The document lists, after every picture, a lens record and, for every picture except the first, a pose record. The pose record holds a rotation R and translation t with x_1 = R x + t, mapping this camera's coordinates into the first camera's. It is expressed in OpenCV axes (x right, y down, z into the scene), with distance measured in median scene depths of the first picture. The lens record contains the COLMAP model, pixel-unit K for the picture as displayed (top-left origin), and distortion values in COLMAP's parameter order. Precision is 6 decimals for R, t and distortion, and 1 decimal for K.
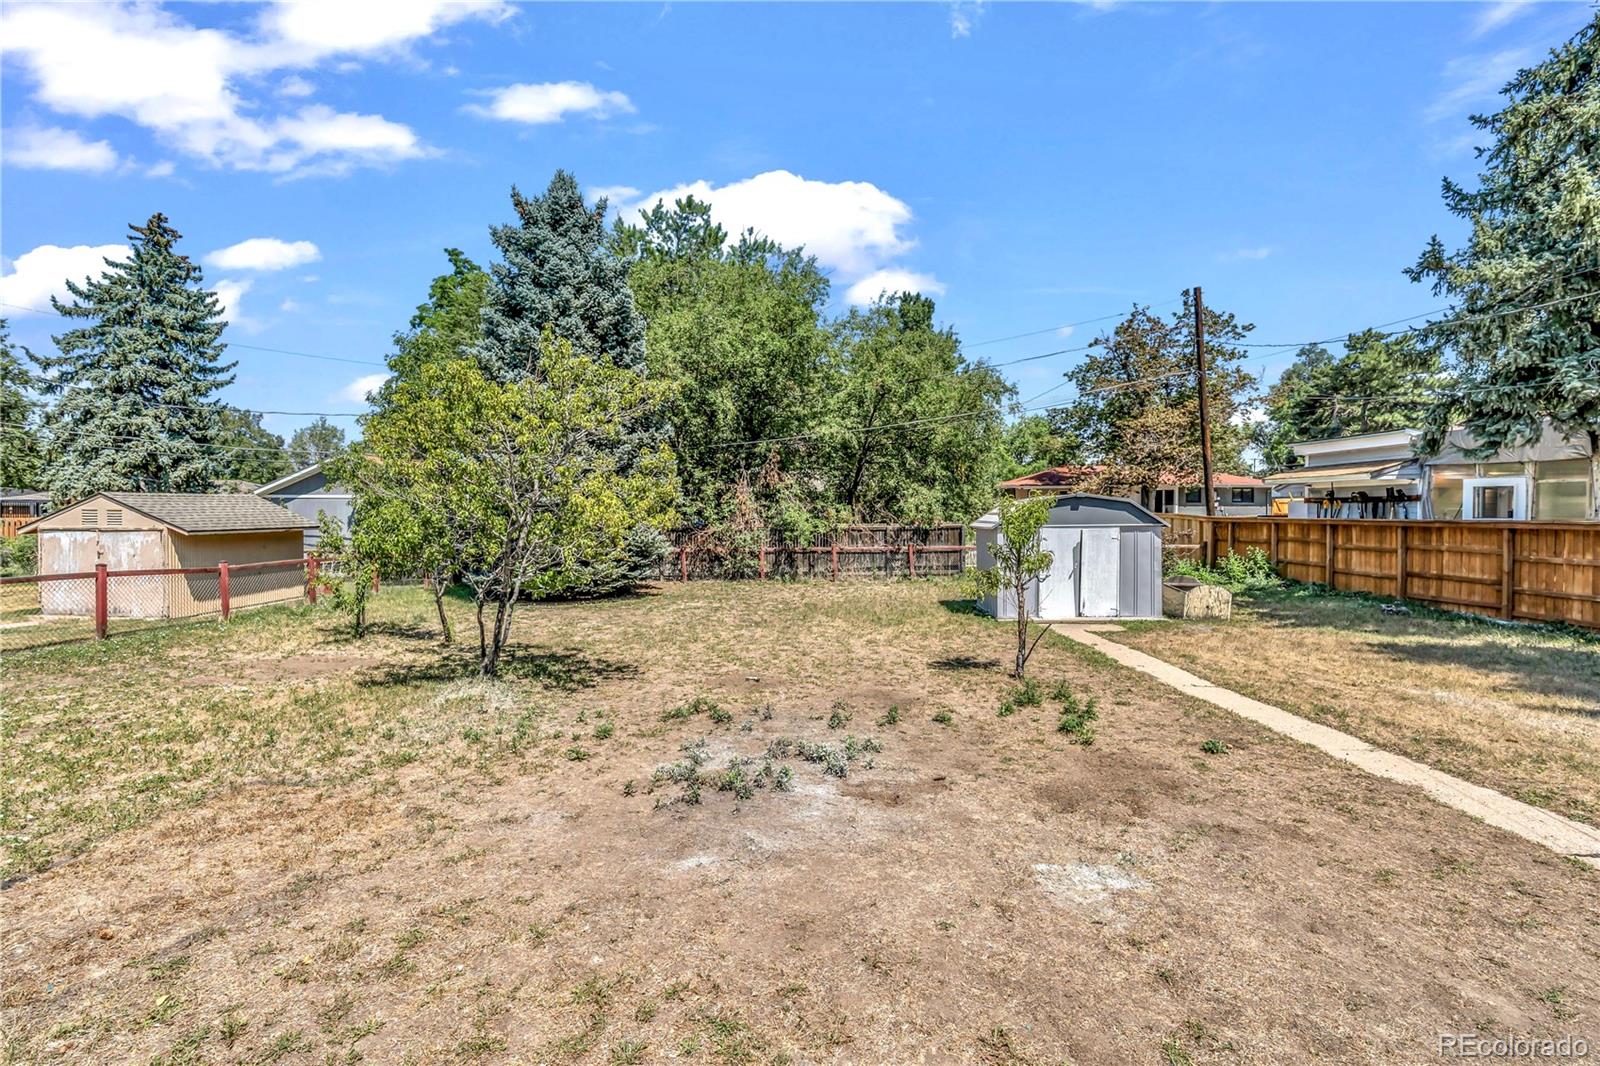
lens RADIAL K [[786.4, 0, 745.2], [0, 786.4, 524.4], [0, 0, 1]] dist [0.001512, 0.001488]
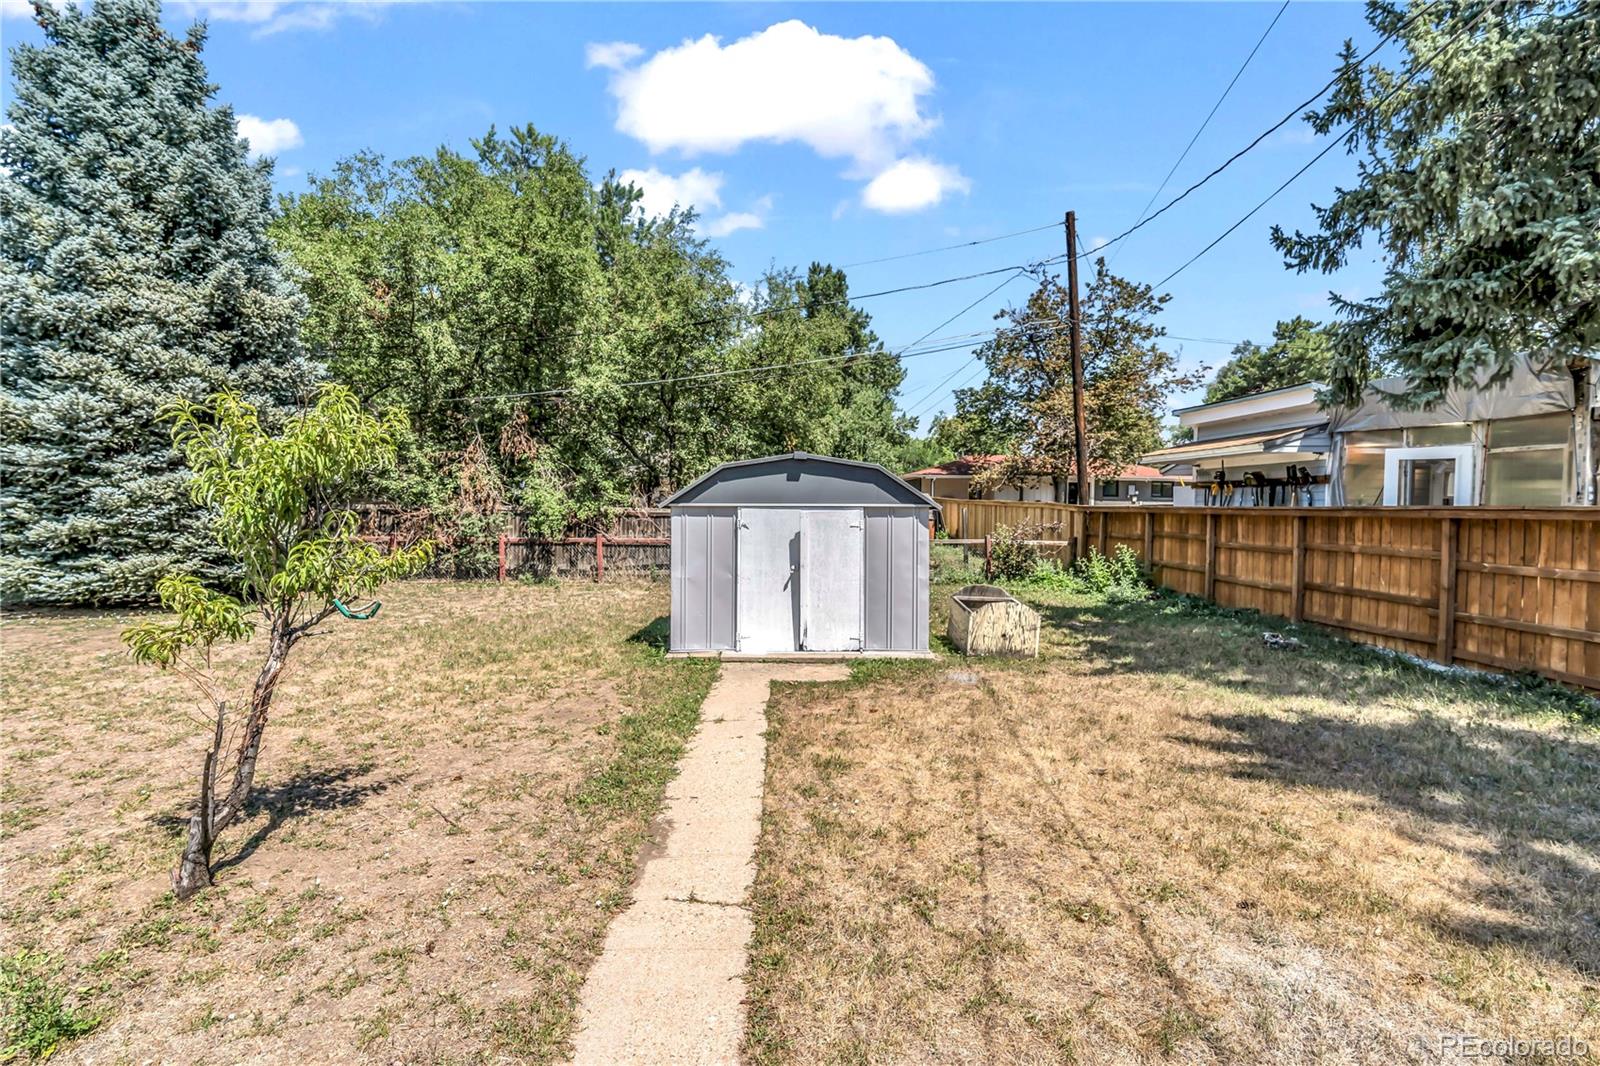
lens RADIAL K [[726.1, 0, 800.6], [0, 726.1, 527.1], [0, 0, 1]] dist [-0.009735, 0.005055]
pose [[0.998356, 0.014617, 0.055428, 0.366219], [-0.015128, 0.999847, 0.008813, 0.012879], [-0.055290, -0.009637, 0.998424, 0.396287]]
